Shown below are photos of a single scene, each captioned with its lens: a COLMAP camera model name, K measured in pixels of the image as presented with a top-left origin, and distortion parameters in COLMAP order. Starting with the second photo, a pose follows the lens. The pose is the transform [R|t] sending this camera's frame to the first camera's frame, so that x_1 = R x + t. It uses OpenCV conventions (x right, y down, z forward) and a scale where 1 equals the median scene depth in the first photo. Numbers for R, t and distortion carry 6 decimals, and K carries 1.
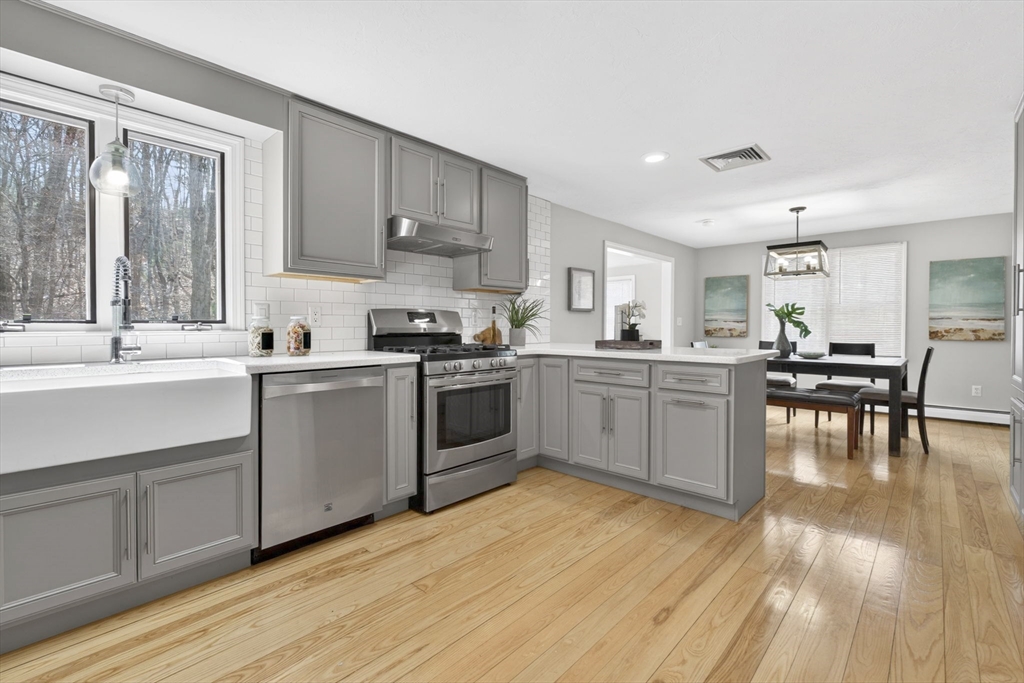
lens RADIAL K [[461.8, 0, 514.5], [0, 461.8, 331.3], [0, 0, 1]] dist [0.003529, -0.001956]
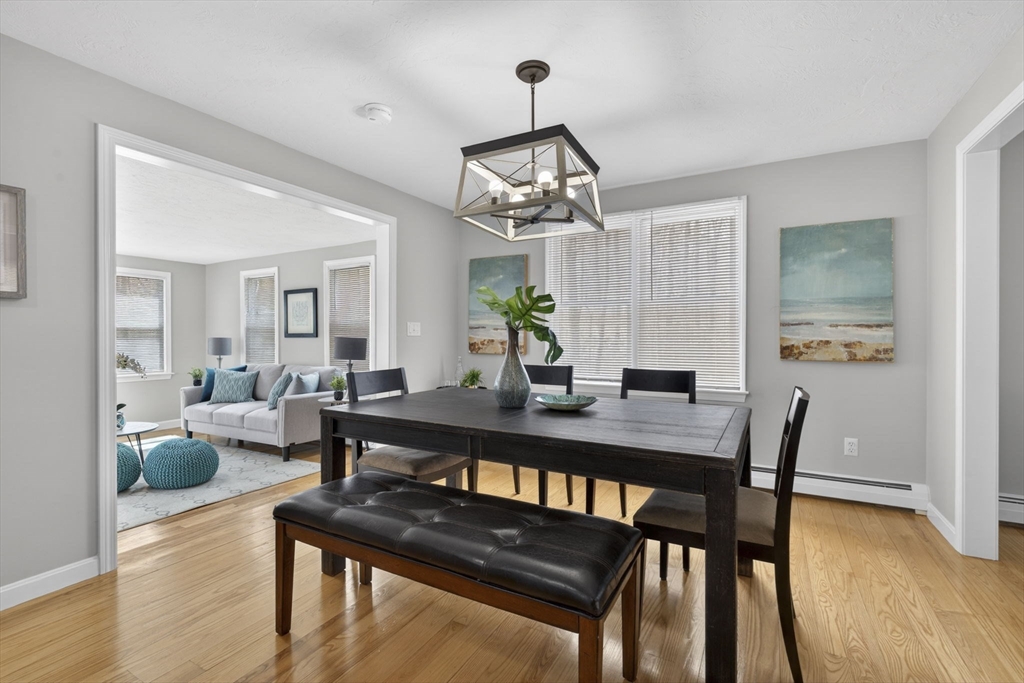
lens RADIAL K [[461.8, 0, 506.7], [0, 461.8, 335.2], [0, 0, 1]] dist [0.003529, -0.001956]
pose [[0.975229, 0.000016, 0.221198, 0.480521], [0.002702, 0.999924, -0.011988, -0.008102], [-0.221181, 0.012288, 0.975155, 0.567448]]
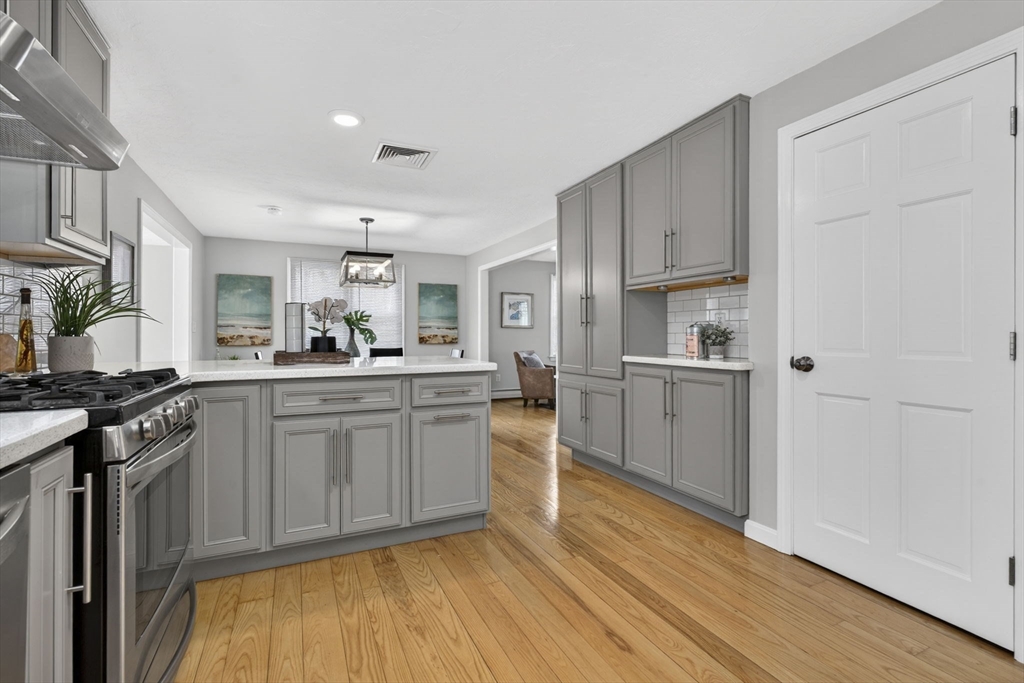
lens RADIAL K [[461.8, 0, 520.4], [0, 461.8, 337.0], [0, 0, 1]] dist [0.003529, -0.001956]
pose [[0.374082, -0.007089, 0.927369, -0.216892], [0.010187, 0.999942, 0.003534, -0.002288], [-0.927340, 0.008125, 0.374132, 0.290267]]
